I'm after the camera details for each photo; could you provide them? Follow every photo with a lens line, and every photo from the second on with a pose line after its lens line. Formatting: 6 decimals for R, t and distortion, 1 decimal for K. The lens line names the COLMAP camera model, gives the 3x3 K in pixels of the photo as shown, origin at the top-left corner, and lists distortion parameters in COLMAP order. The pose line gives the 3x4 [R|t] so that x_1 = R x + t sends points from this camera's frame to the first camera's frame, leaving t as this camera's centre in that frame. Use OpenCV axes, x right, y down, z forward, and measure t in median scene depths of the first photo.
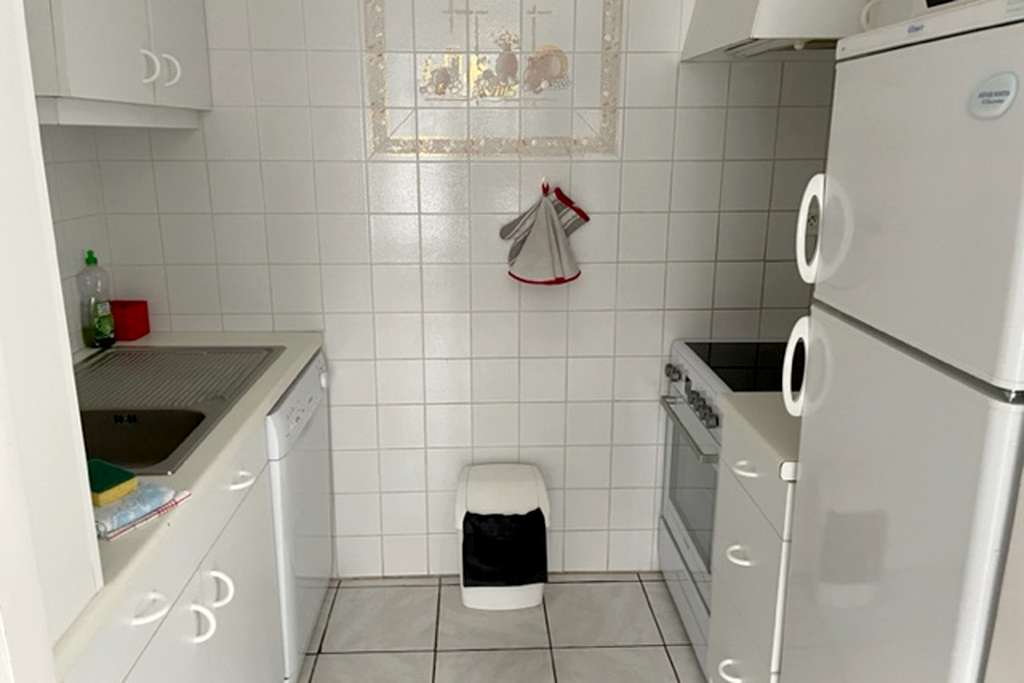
lens RADIAL K [[768.0, 0, 514.7], [0, 768.0, 349.6], [0, 0, 1]] dist [0.110965, -0.139750]
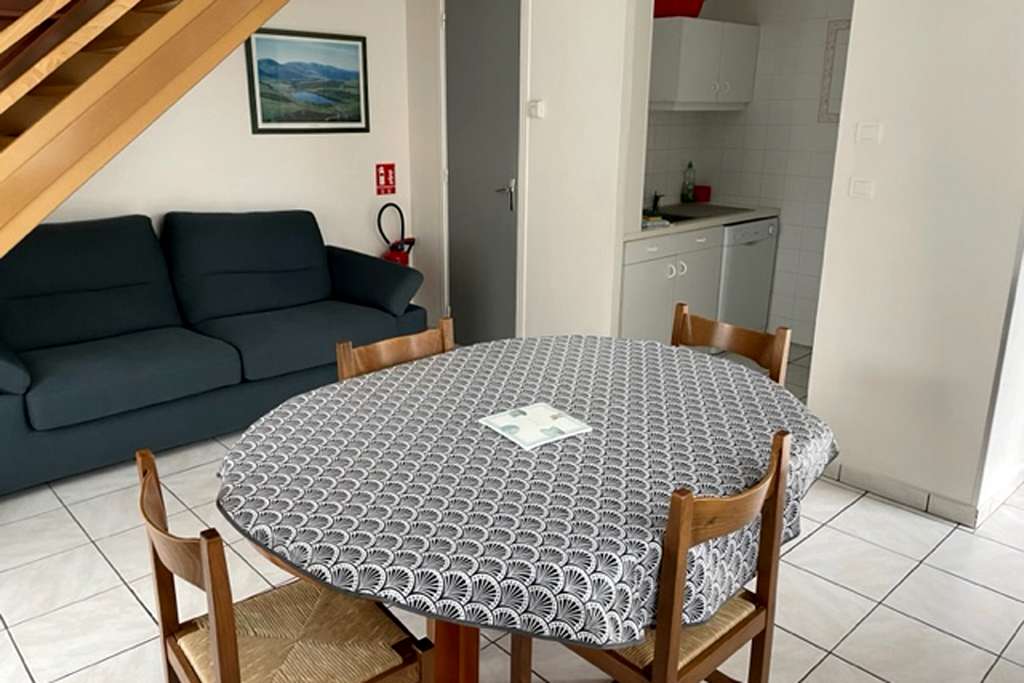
lens RADIAL K [[768.0, 0, 514.7], [0, 768.0, 349.6], [0, 0, 1]] dist [0.110965, -0.139750]
pose [[0.638604, 0.216480, -0.738459, 1.040789], [-0.206817, 0.972592, 0.106265, 0.305018], [0.741223, 0.084865, 0.665873, -0.993135]]
